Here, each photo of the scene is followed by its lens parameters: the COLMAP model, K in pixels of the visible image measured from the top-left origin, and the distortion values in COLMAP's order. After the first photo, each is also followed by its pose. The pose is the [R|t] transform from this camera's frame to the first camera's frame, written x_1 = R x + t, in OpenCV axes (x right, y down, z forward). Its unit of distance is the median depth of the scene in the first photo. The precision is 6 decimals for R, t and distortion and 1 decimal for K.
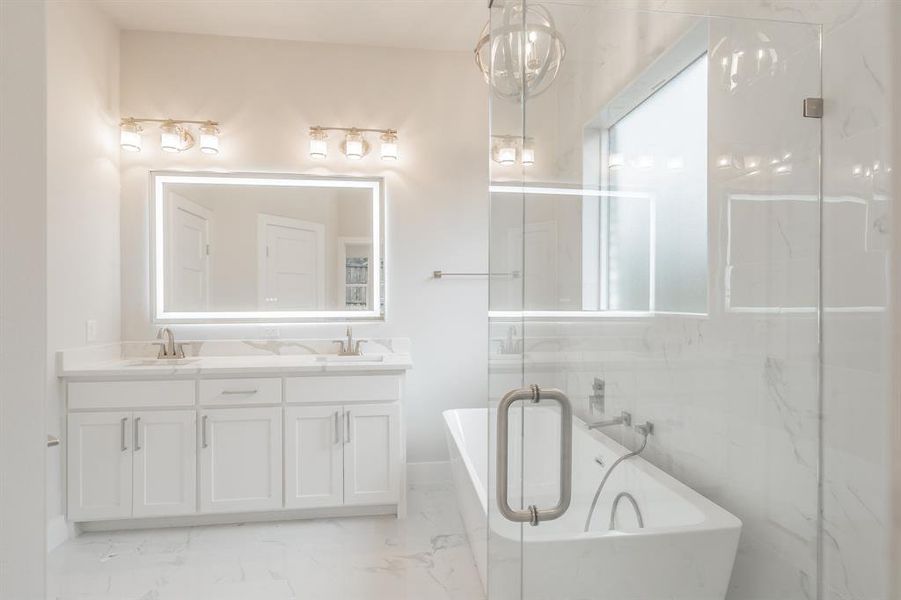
lens RADIAL K [[468.1, 0, 450.5], [0, 468.1, 300.0], [0, 0, 1]] dist [0.003115, 0.000533]
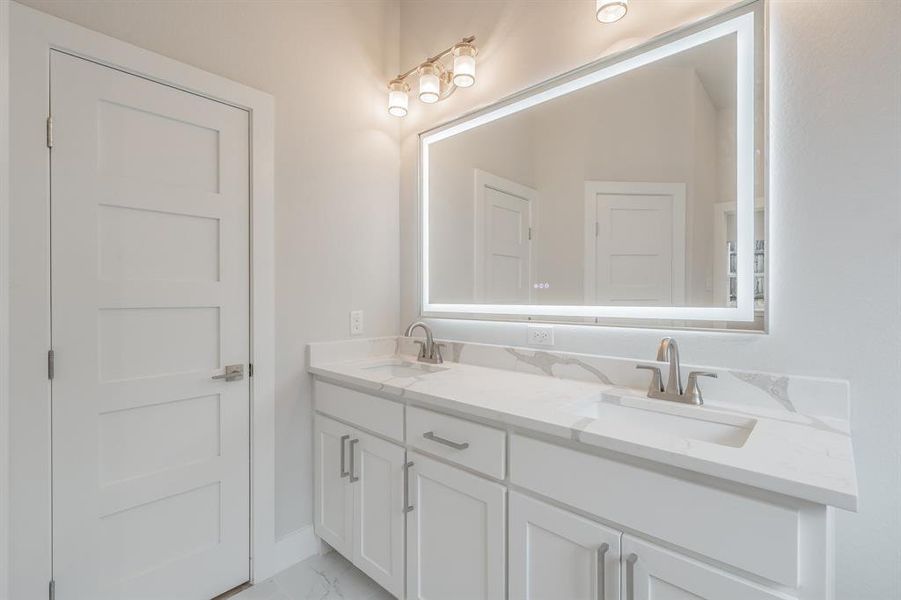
lens RADIAL K [[407.5, 0, 450.5], [0, 407.5, 300.0], [0, 0, 1]] dist [-0.003135, -0.000913]
pose [[0.645083, 0.007481, -0.764076, -0.046798], [0.000498, 0.999948, 0.010211, 0.012690], [0.764112, -0.006968, 0.645046, 0.568859]]
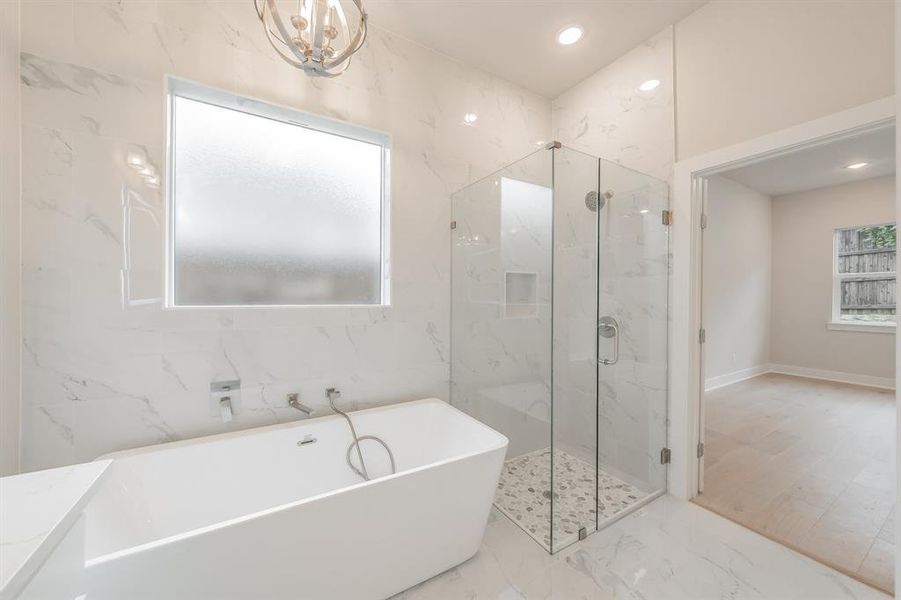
lens RADIAL K [[329.5, 0, 450.5], [0, 329.5, 300.0], [0, 0, 1]] dist [0.000658, 0.000035]
pose [[-0.409419, -0.001493, 0.912345, -0.391356], [0.000507, 0.999998, 0.001864, 0.006414], [-0.912346, 0.001225, -0.409417, 0.751000]]
